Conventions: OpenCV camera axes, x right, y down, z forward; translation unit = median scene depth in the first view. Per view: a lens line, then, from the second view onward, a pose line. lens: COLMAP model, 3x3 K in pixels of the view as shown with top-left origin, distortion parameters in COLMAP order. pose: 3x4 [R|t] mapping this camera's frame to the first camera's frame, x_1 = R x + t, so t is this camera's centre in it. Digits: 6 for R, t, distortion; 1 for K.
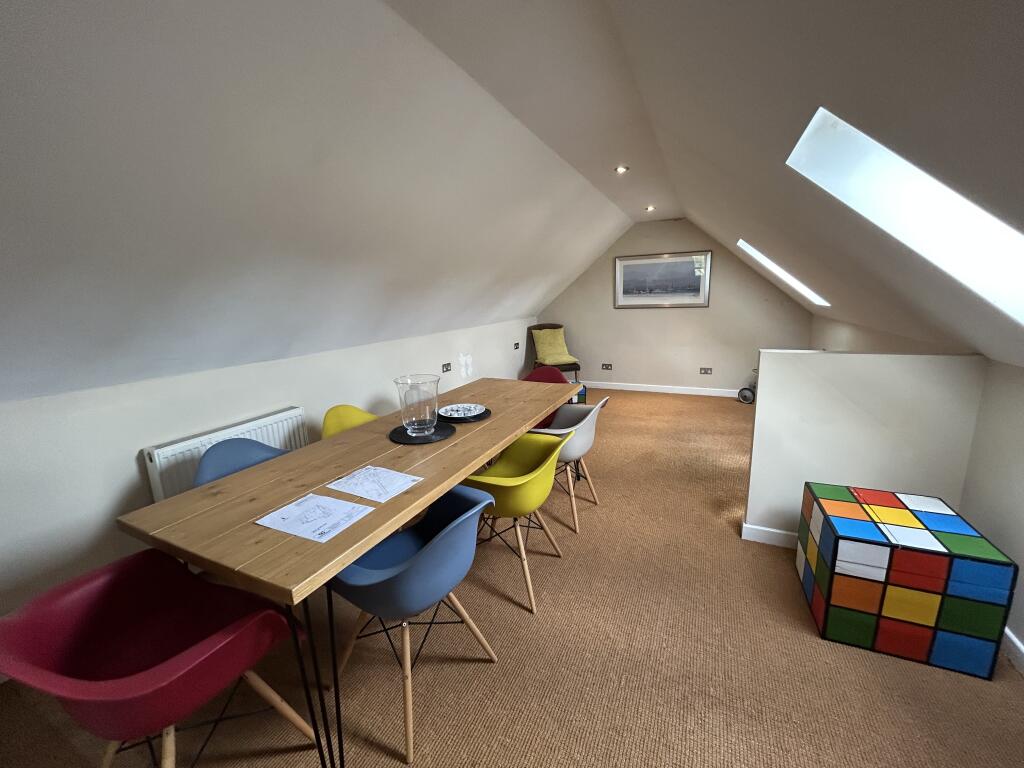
lens RADIAL K [[409.9, 0, 516.0], [0, 409.9, 381.9], [0, 0, 1]] dist [-0.003762, 0.000025]
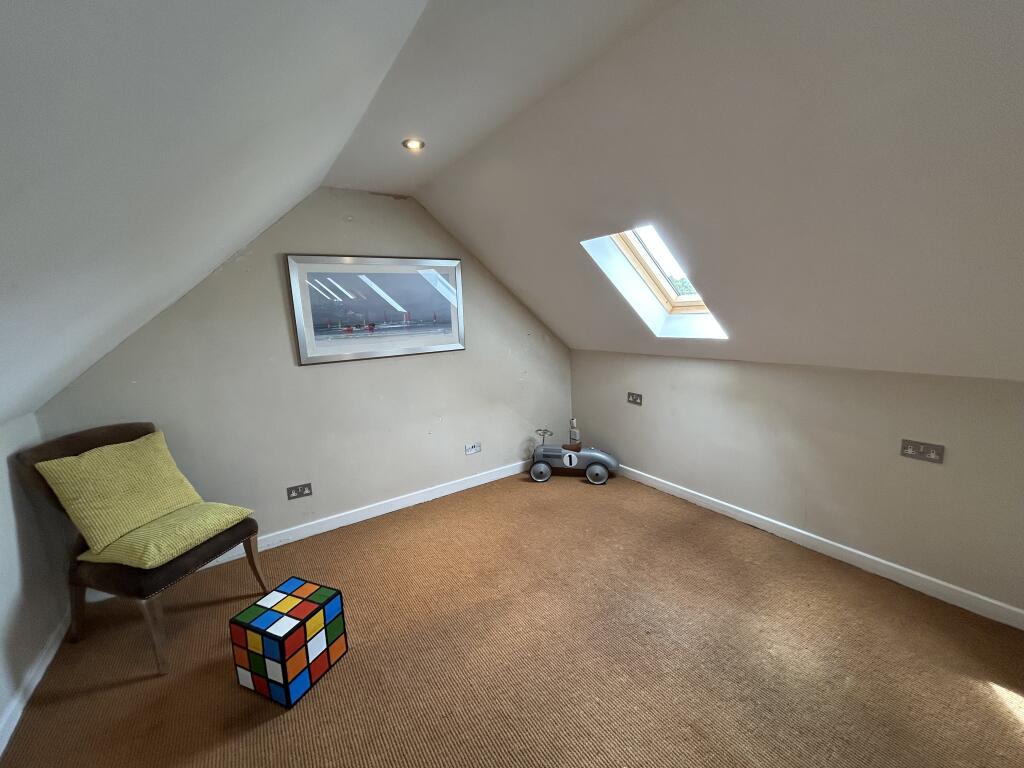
lens RADIAL K [[409.9, 0, 514.4], [0, 409.9, 385.7], [0, 0, 1]] dist [-0.003762, 0.000025]
pose [[0.523195, -0.140839, 0.840495, -0.021683], [0.203382, 0.978387, 0.037343, -0.128853], [-0.827589, 0.151404, 0.540531, 0.569878]]
